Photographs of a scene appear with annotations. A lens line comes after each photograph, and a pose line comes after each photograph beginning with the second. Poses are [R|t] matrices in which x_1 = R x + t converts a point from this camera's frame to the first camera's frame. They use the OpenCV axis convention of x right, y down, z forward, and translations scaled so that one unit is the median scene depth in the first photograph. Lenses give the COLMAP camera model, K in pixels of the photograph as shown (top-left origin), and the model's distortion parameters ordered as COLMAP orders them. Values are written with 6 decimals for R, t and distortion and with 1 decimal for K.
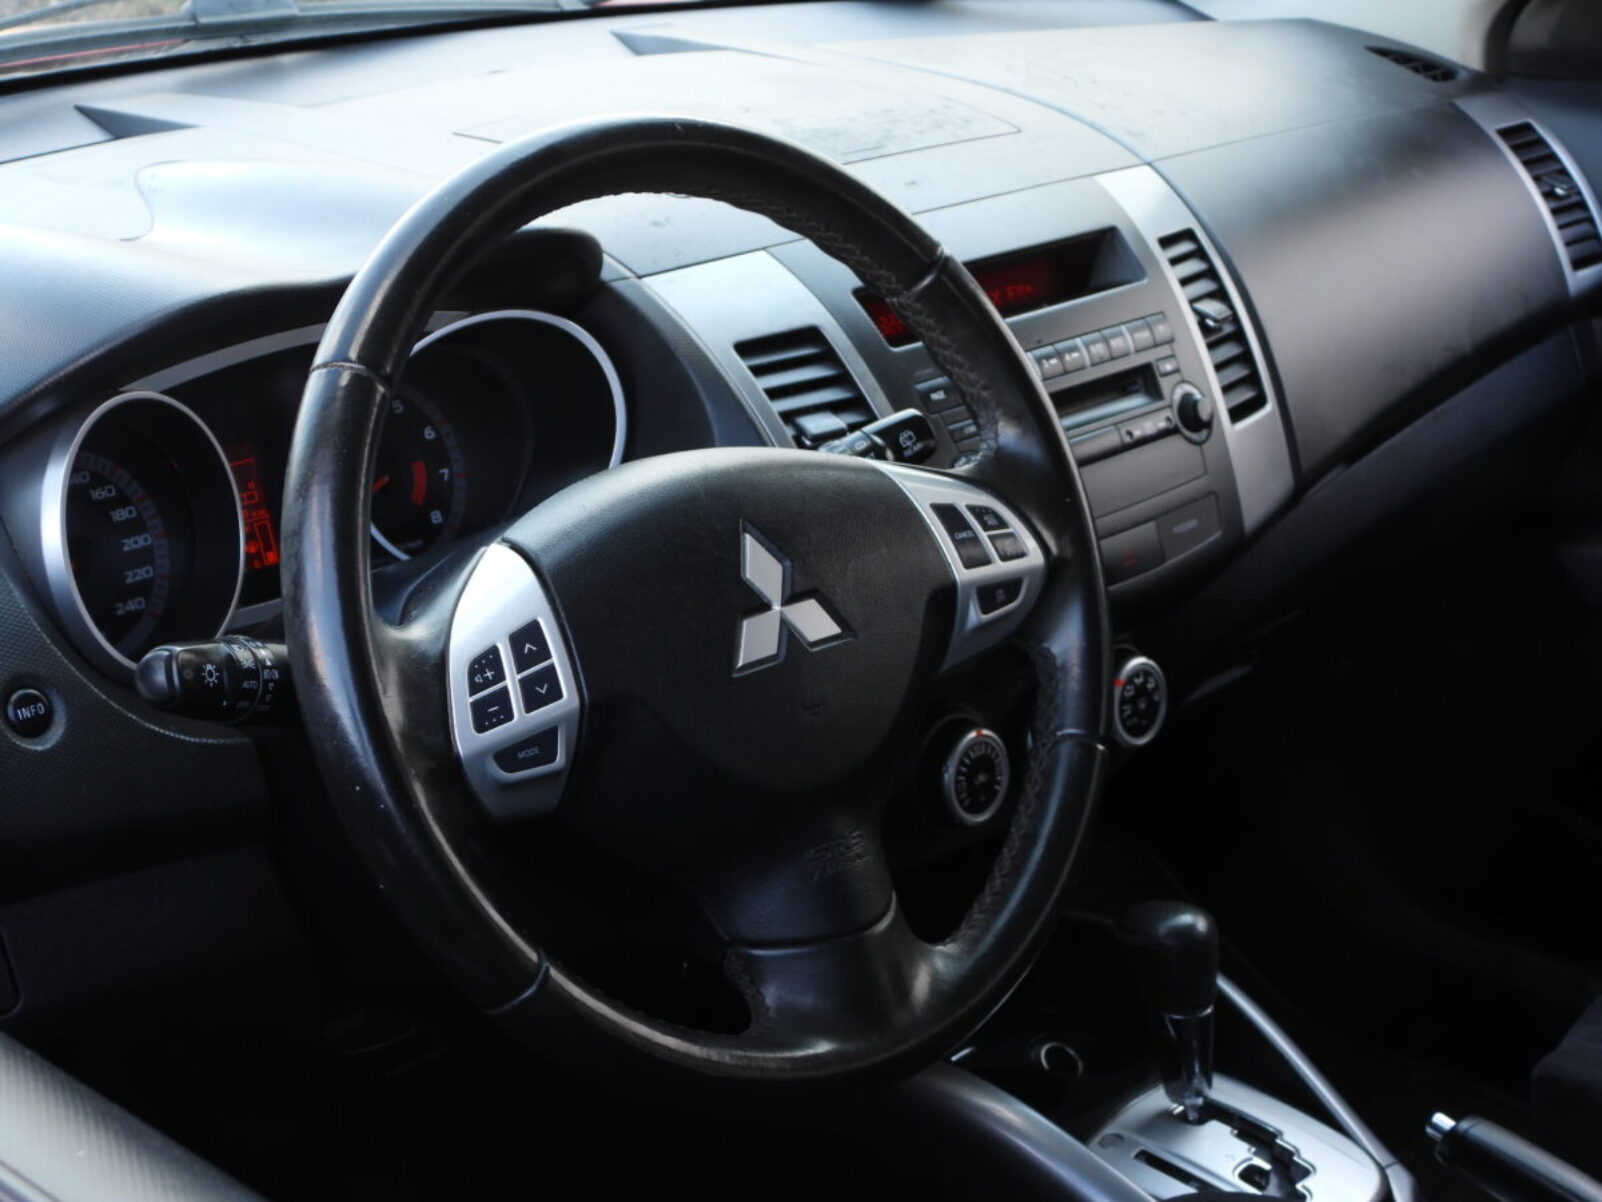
lens RADIAL K [[2571.3, 0, 801.0], [0, 2571.3, 601.0], [0, 0, 1]] dist [-0.015609, -0.145347]
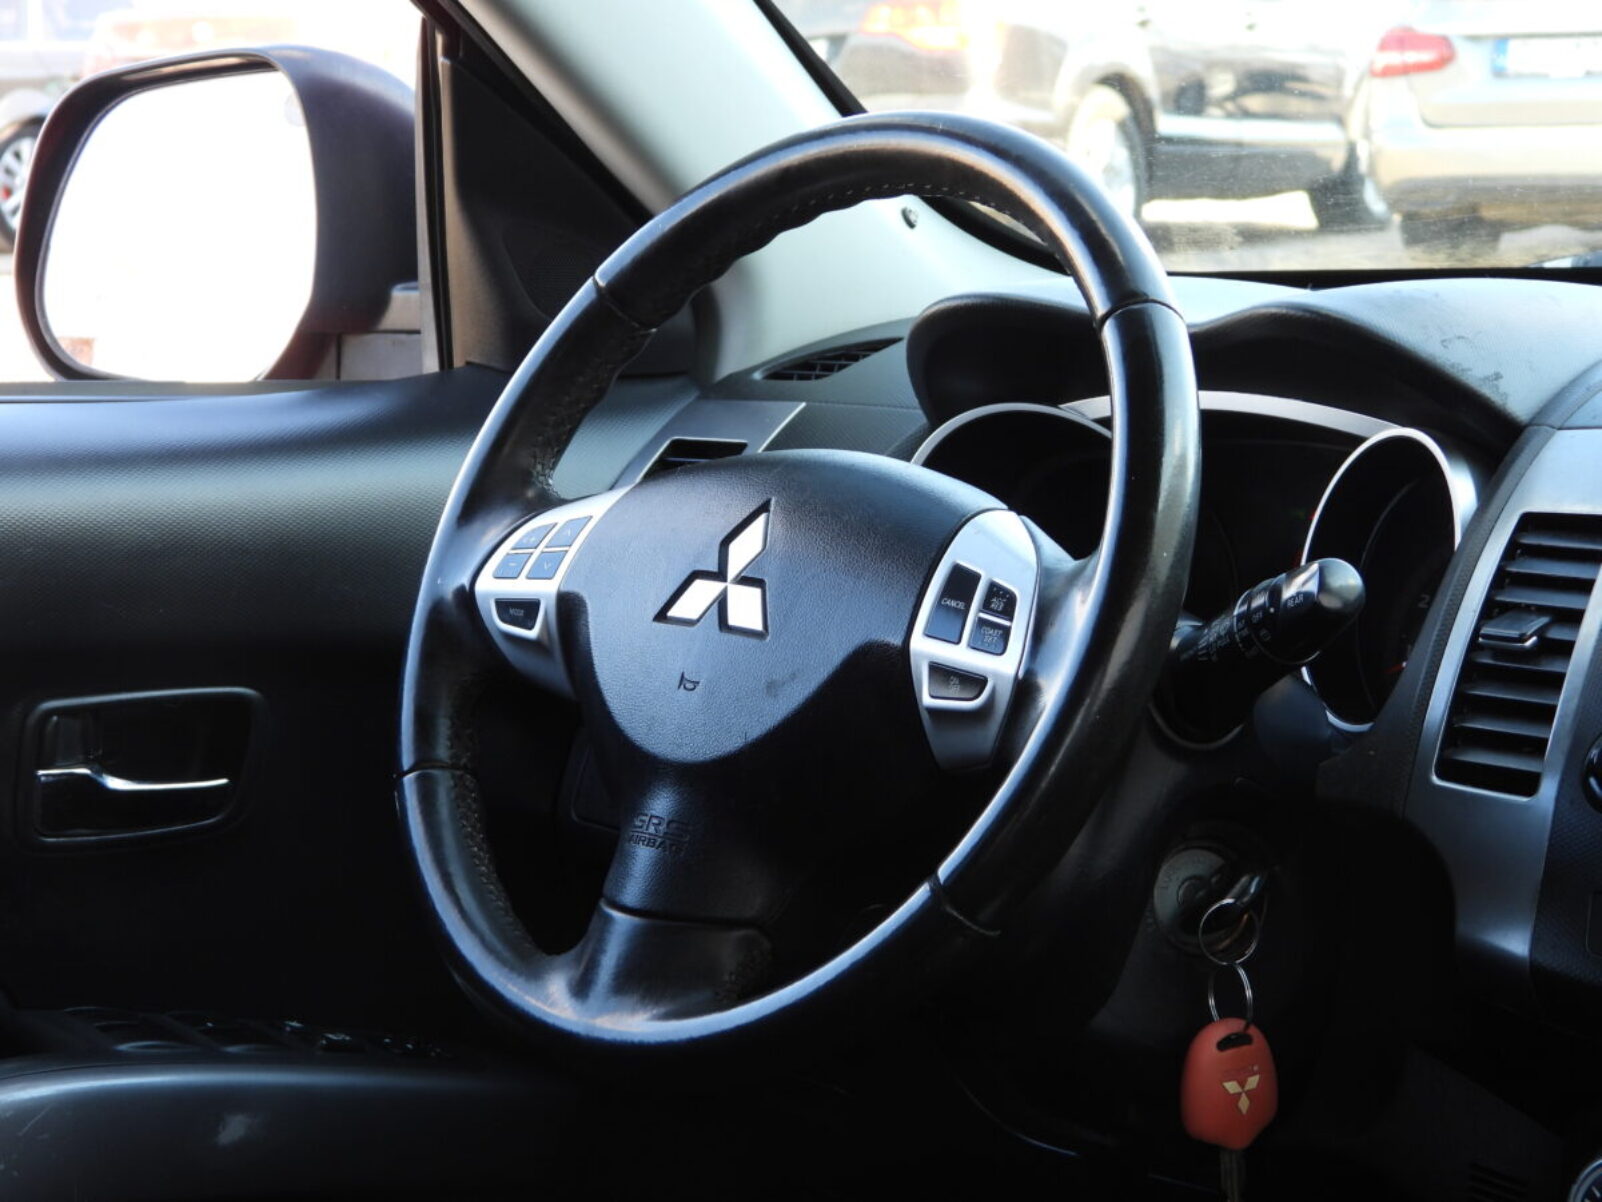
lens RADIAL K [[3835.8, 0, 801.0], [0, 3835.8, 601.0], [0, 0, 1]] dist [-0.049444, -0.416147]
pose [[-0.030737, 0.111938, -0.993240, 1.035302], [-0.345882, 0.931124, 0.115642, -0.121721], [0.937774, 0.347098, 0.010098, 0.727245]]
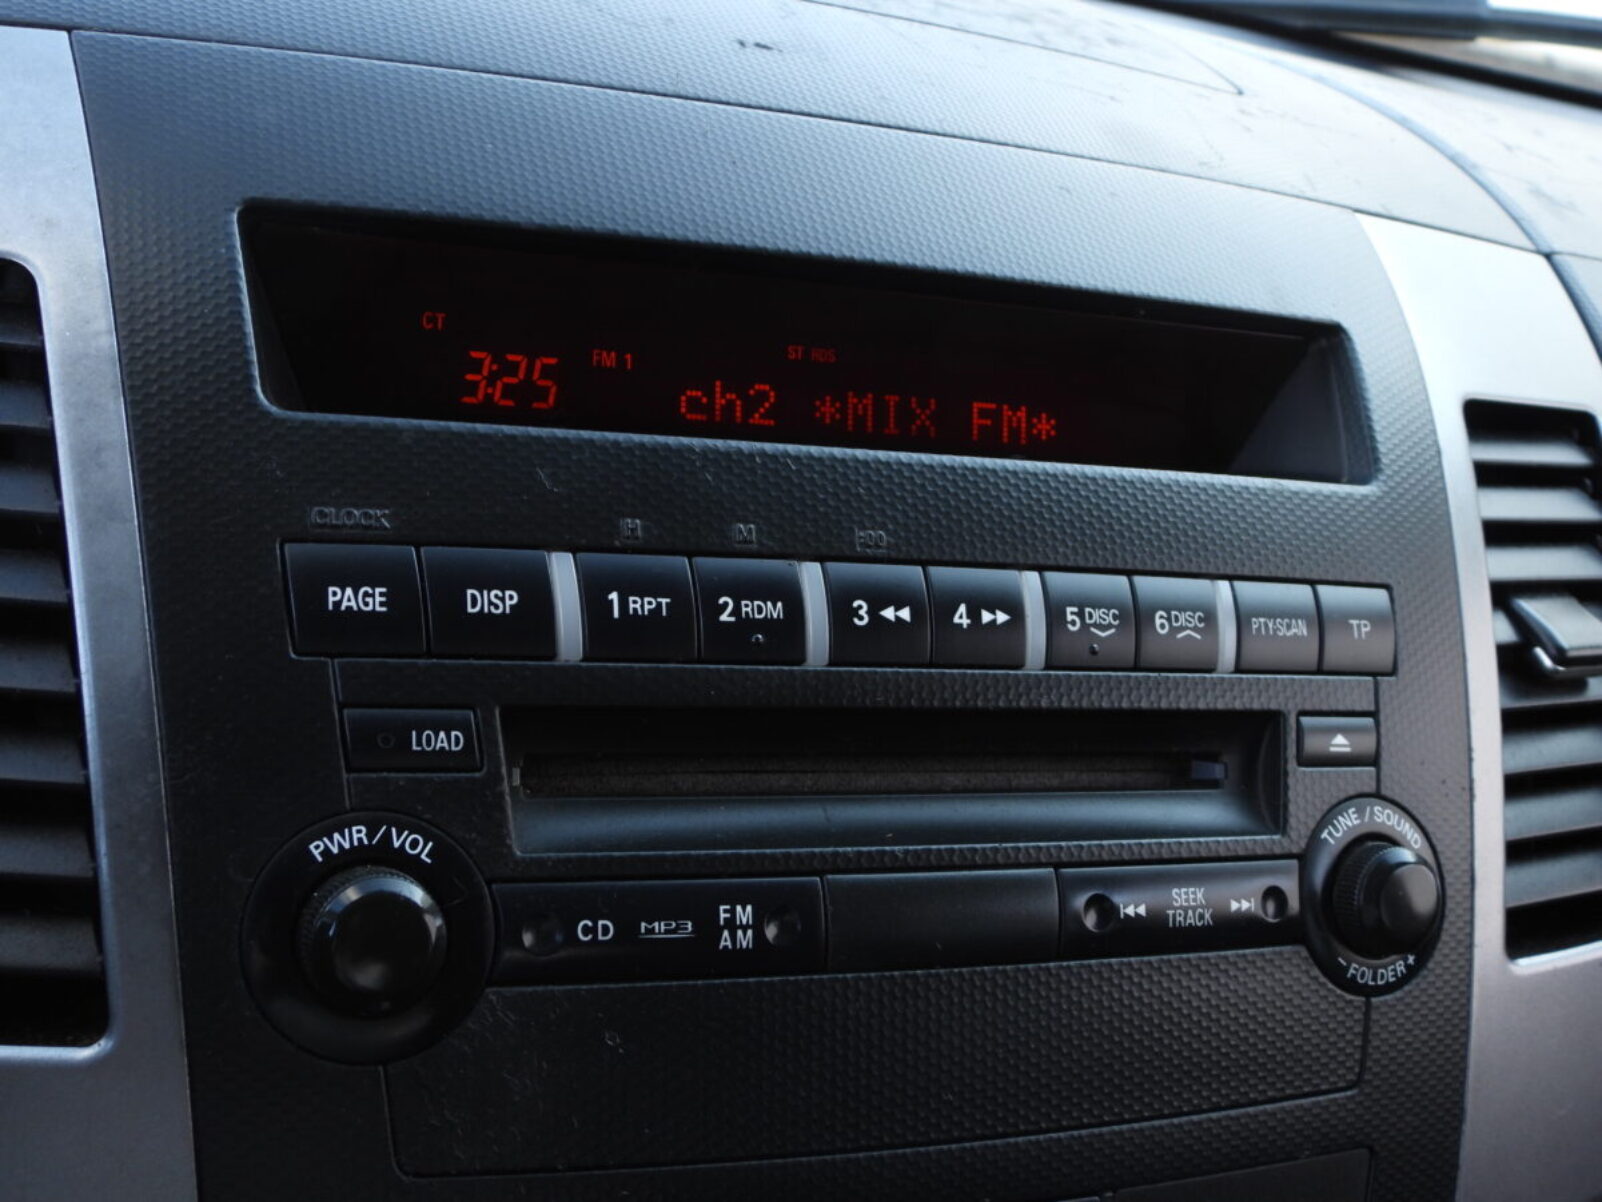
lens RADIAL K [[1922.0, 0, 801.0], [0, 1922.0, 601.0], [0, 0, 1]] dist [-0.024250, -0.030969]
pose [[0.902106, 0.280323, -0.328060, 0.162373], [-0.300751, 0.953625, -0.012151, -0.087572], [0.309440, 0.109626, 0.944579, 0.767844]]
